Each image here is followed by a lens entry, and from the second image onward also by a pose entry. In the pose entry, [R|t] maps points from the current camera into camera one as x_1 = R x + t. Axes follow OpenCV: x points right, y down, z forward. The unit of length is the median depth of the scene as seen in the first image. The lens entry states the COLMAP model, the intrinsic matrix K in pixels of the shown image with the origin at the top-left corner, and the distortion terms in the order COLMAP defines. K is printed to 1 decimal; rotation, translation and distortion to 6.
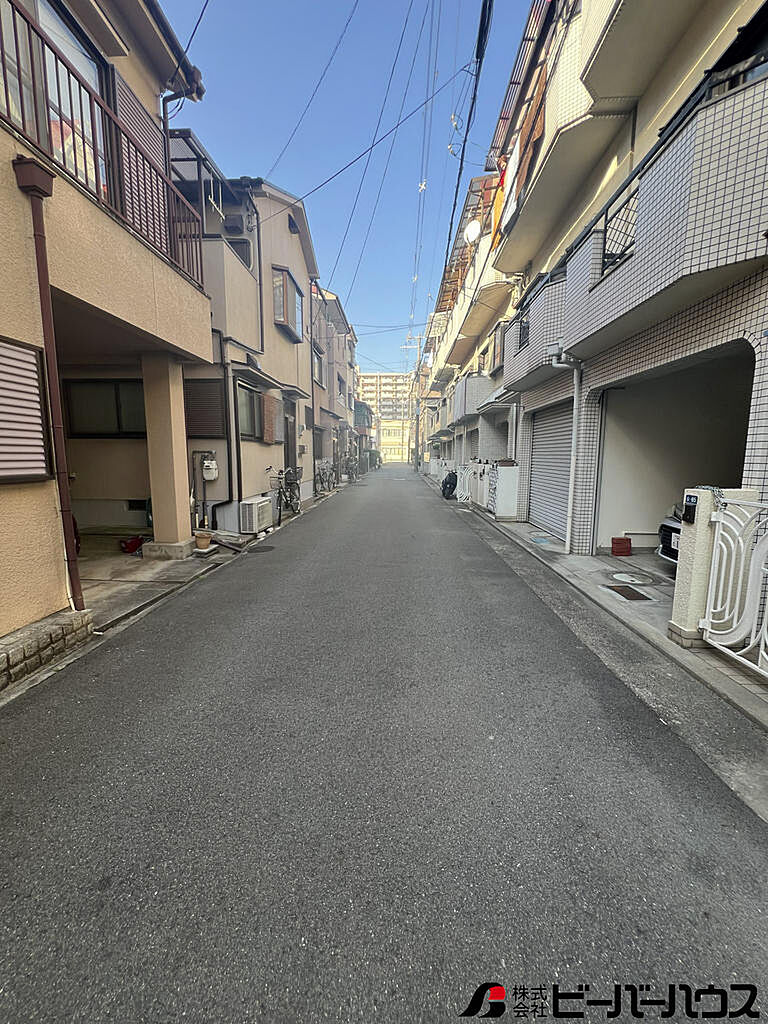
lens RADIAL K [[411.5, 0, 385.0], [0, 411.5, 506.1], [0, 0, 1]] dist [-0.001254, 0.000210]
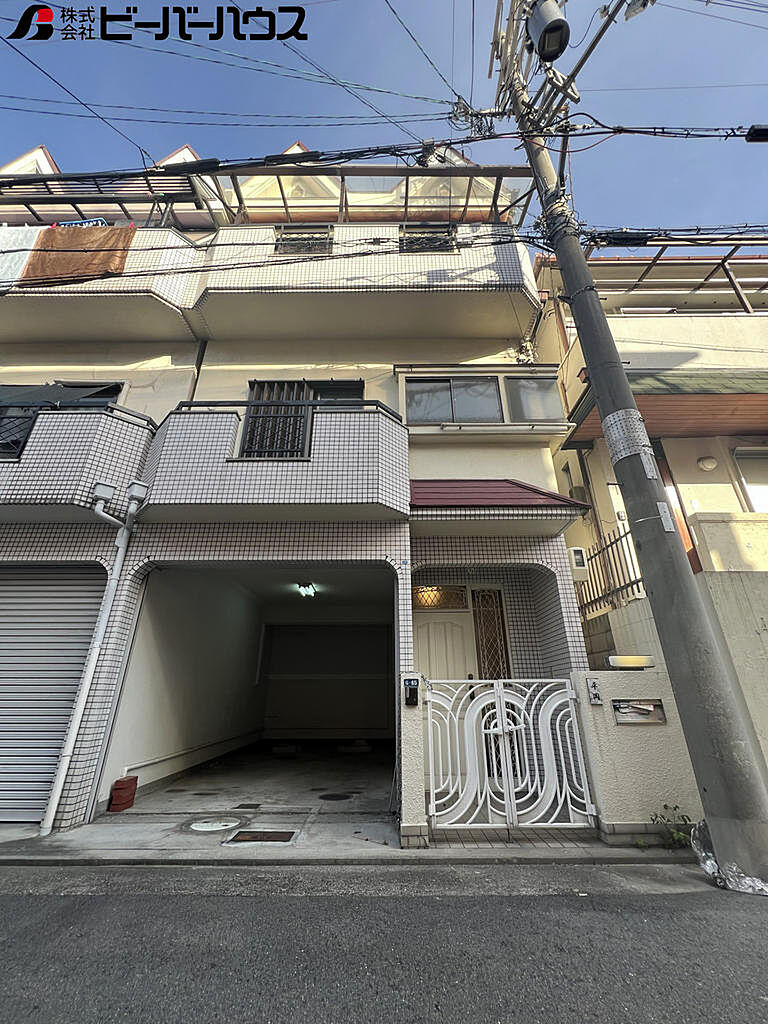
lens RADIAL K [[411.5, 0, 386.8], [0, 411.5, 508.6], [0, 0, 1]] dist [-0.001254, 0.000210]
pose [[-0.025305, 0.409355, 0.912024, -0.323954], [0.123381, 0.906620, -0.403506, -0.001396], [-0.992037, 0.102315, -0.073449, 0.723358]]
